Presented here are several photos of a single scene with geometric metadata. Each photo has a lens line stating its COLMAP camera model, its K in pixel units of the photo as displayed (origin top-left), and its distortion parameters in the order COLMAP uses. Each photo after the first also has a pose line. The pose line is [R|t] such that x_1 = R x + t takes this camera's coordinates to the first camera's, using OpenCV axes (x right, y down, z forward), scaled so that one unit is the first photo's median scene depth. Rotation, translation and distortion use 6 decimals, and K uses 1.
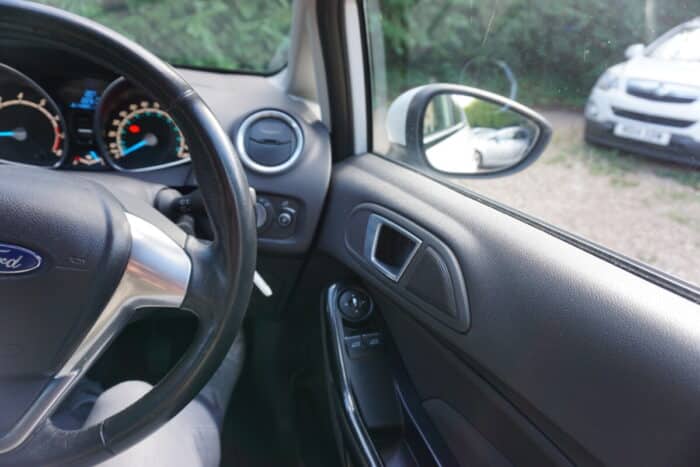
lens RADIAL K [[484.2, 0, 339.5], [0, 484.2, 232.3], [0, 0, 1]] dist [0.004017, 0.003918]
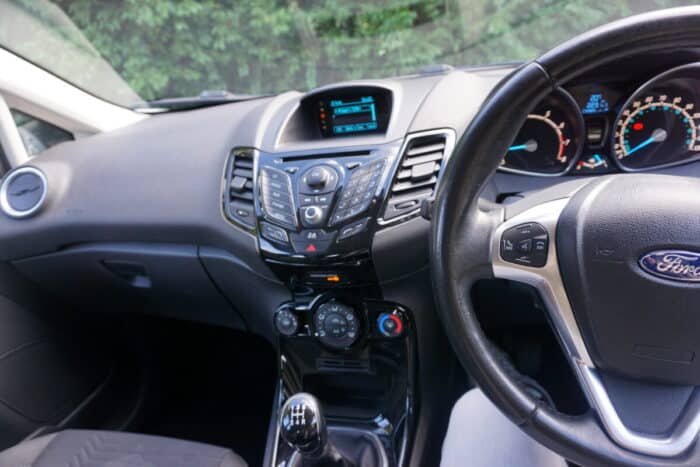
lens RADIAL K [[483.0, 0, 345.6], [0, 483.0, 231.8], [0, 0, 1]] dist [-0.046927, 0.050756]
pose [[0.850313, -0.028666, -0.525497, -0.428424], [0.032746, 0.999463, -0.001533, -0.021687], [0.525258, -0.015904, 0.850794, -0.119449]]
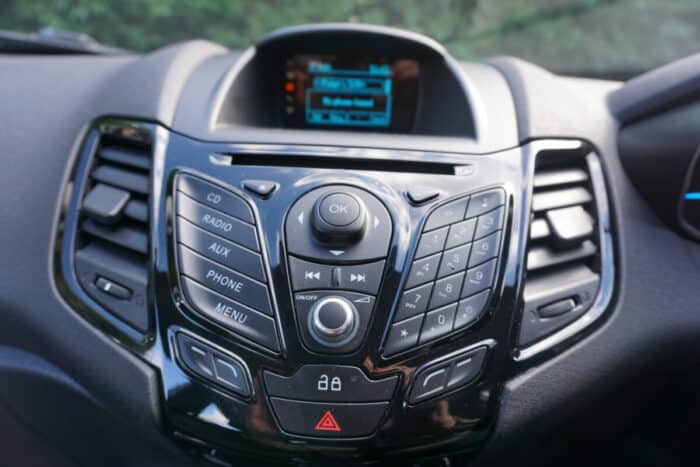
lens RADIAL K [[477.0, 0, 349.8], [0, 477.0, 232.9], [0, 0, 1]] dist [-0.011746, 0.000947]
pose [[0.966299, 0.036838, -0.254772, -0.890298], [-0.047637, 0.998203, -0.036346, -0.110277], [0.252975, 0.047257, 0.966318, 0.333662]]
